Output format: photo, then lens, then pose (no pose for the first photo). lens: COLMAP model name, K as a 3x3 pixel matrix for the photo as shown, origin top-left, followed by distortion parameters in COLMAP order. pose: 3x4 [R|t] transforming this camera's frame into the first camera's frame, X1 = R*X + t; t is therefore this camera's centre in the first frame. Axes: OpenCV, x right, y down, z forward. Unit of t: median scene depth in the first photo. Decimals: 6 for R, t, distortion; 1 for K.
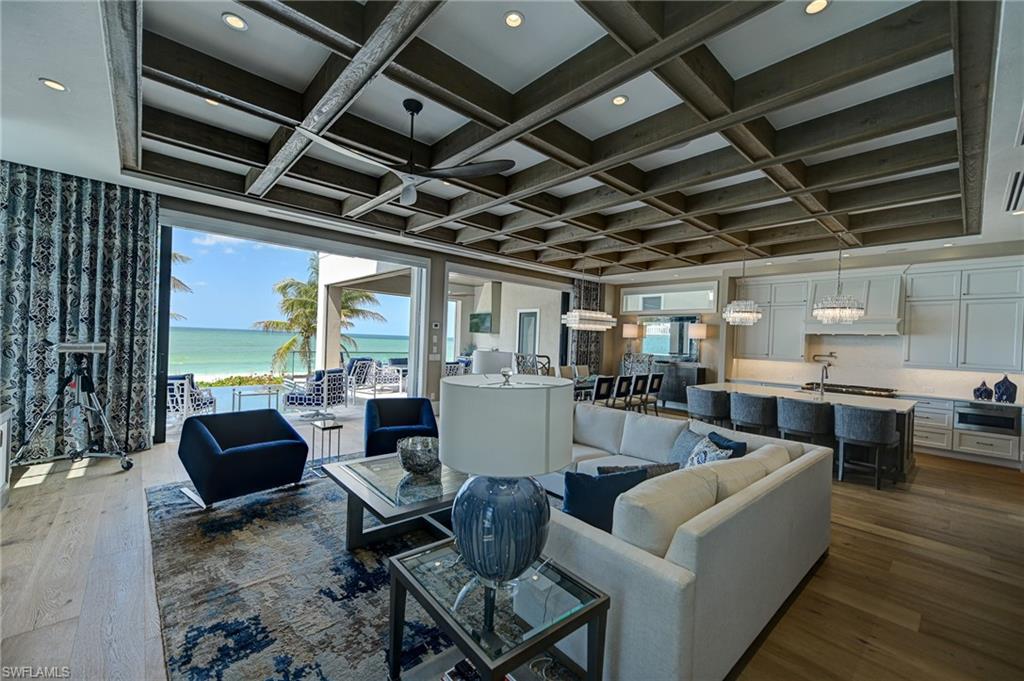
lens RADIAL K [[402.0, 0, 508.6], [0, 402.0, 345.3], [0, 0, 1]] dist [0.013812, 0.001098]
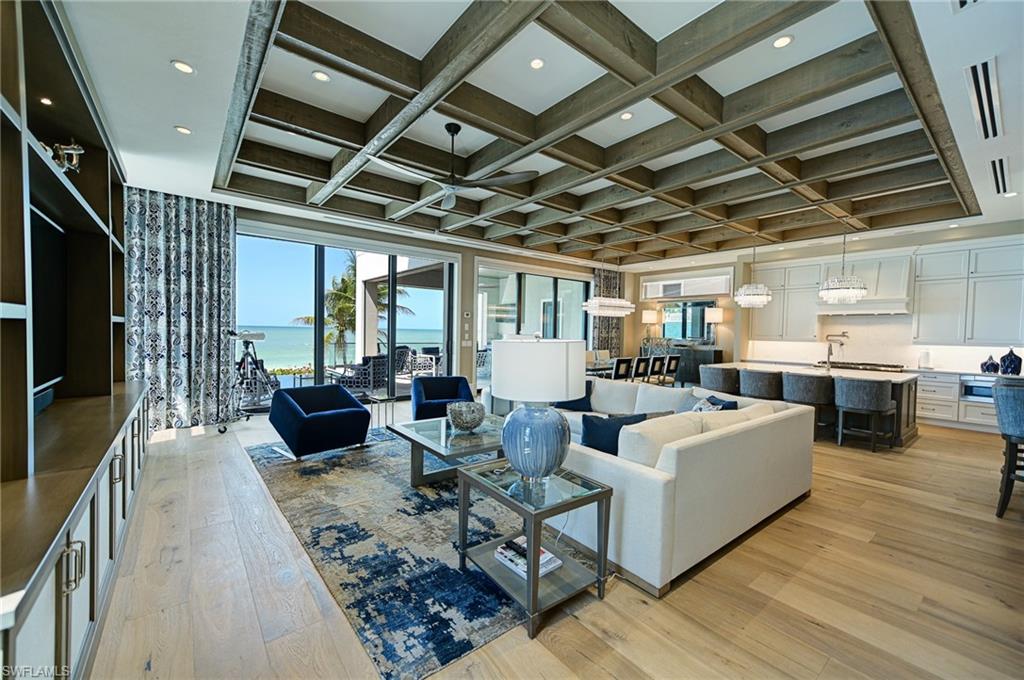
lens RADIAL K [[402.0, 0, 510.1], [0, 402.0, 343.0], [0, 0, 1]] dist [0.013812, 0.001098]
pose [[0.998366, -0.017715, -0.054324, -0.008952], [0.018467, 0.999740, 0.013369, 0.025525], [0.054073, -0.014350, 0.998434, -0.145839]]
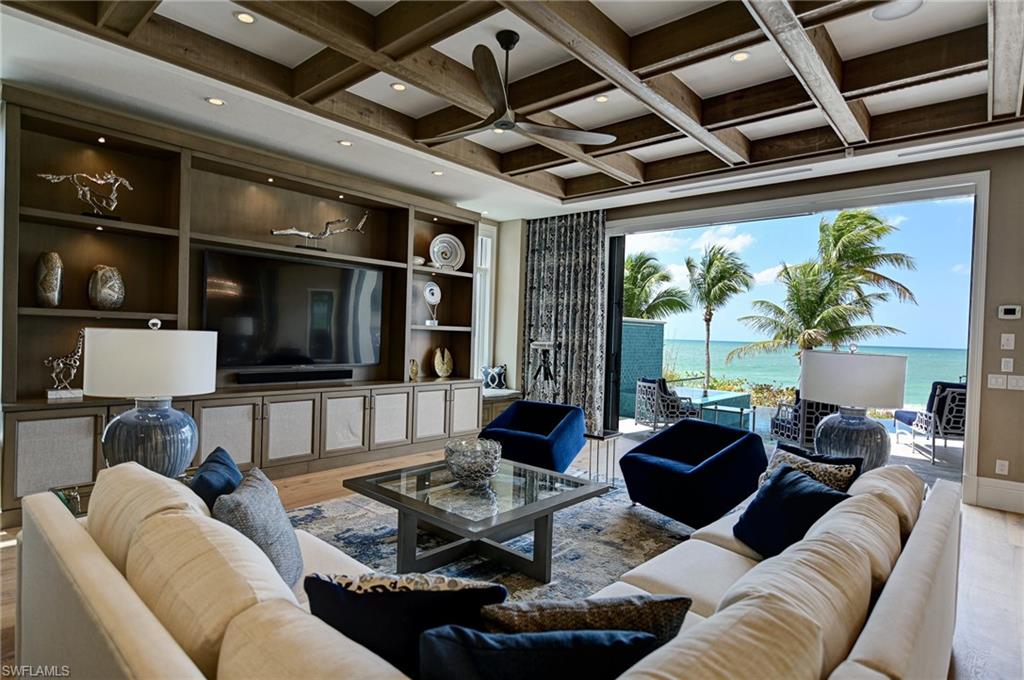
lens RADIAL K [[545.9, 0, 514.4], [0, 545.9, 345.5], [0, 0, 1]] dist [-0.001347, 0.000024]
pose [[0.113297, -0.008232, -0.993527, 0.621729], [-0.031941, 0.999419, -0.011923, 0.025574], [0.993048, 0.033086, 0.112968, 0.639692]]
